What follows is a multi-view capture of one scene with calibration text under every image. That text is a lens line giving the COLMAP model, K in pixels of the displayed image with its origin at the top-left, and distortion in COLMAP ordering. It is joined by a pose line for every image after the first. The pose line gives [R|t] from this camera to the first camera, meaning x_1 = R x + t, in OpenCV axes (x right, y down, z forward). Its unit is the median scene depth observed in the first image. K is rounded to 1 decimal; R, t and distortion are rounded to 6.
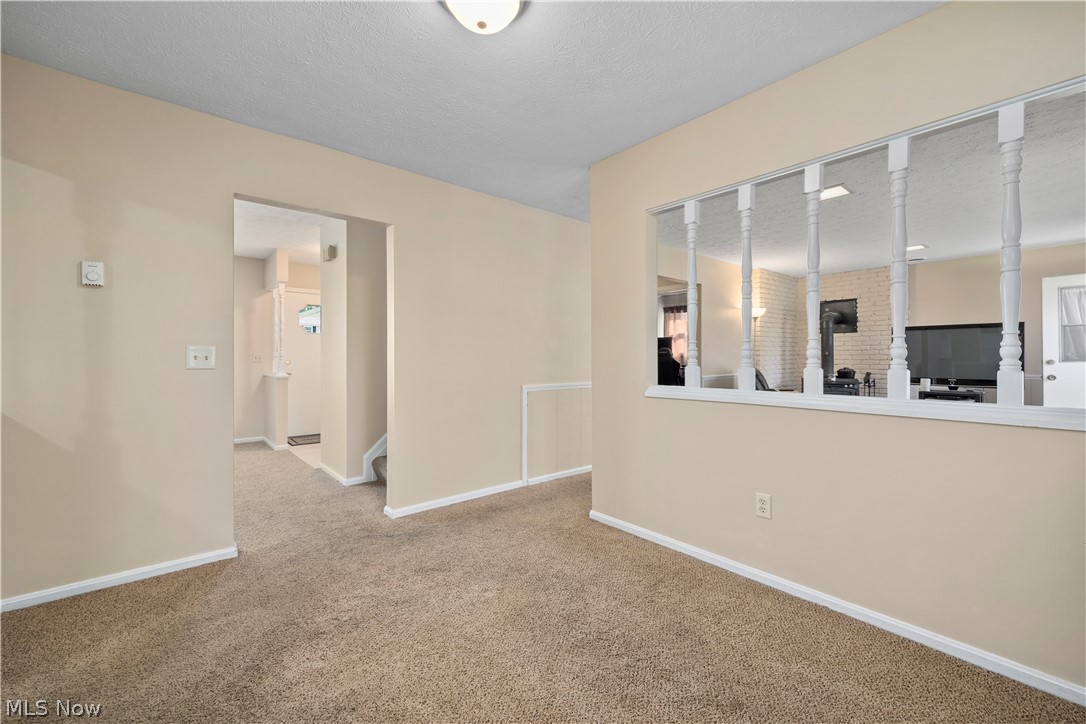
lens RADIAL K [[438.1, 0, 536.9], [0, 438.1, 364.1], [0, 0, 1]] dist [-0.004835, -0.000833]
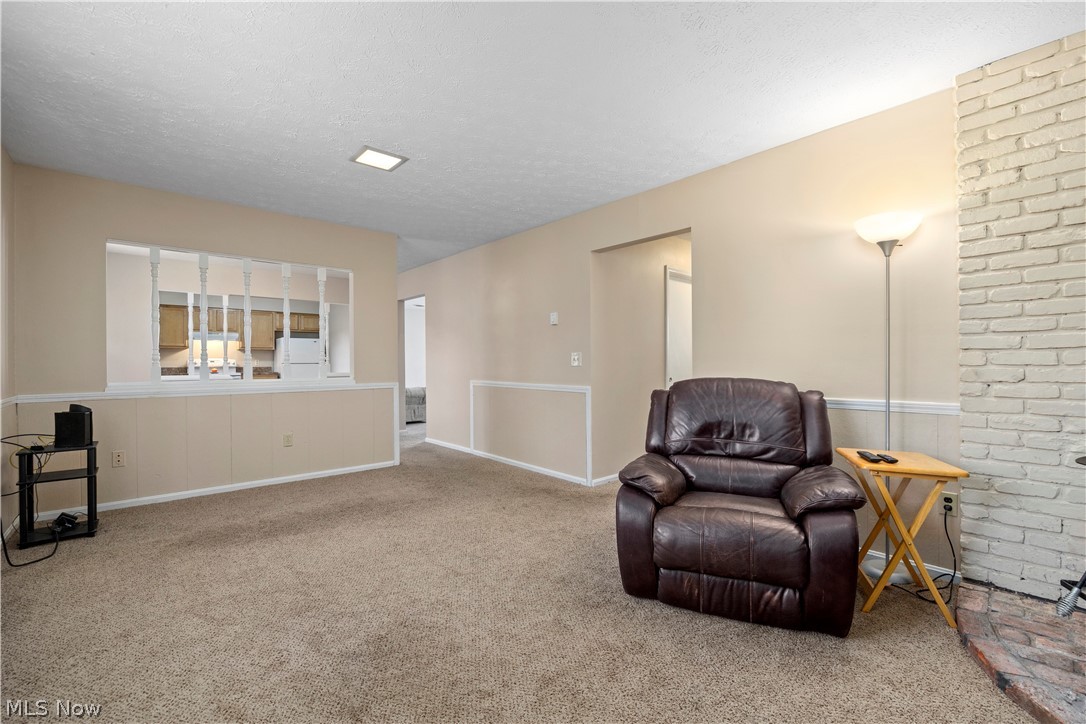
lens RADIAL K [[463.4, 0, 552.2], [0, 463.4, 362.9], [0, 0, 1]] dist [-0.017804, -0.000524]
pose [[0.008524, 0.004101, -0.999955, 1.398934], [-0.003688, 0.999985, 0.004069, -0.013409], [0.999957, 0.003653, 0.008539, 1.221695]]
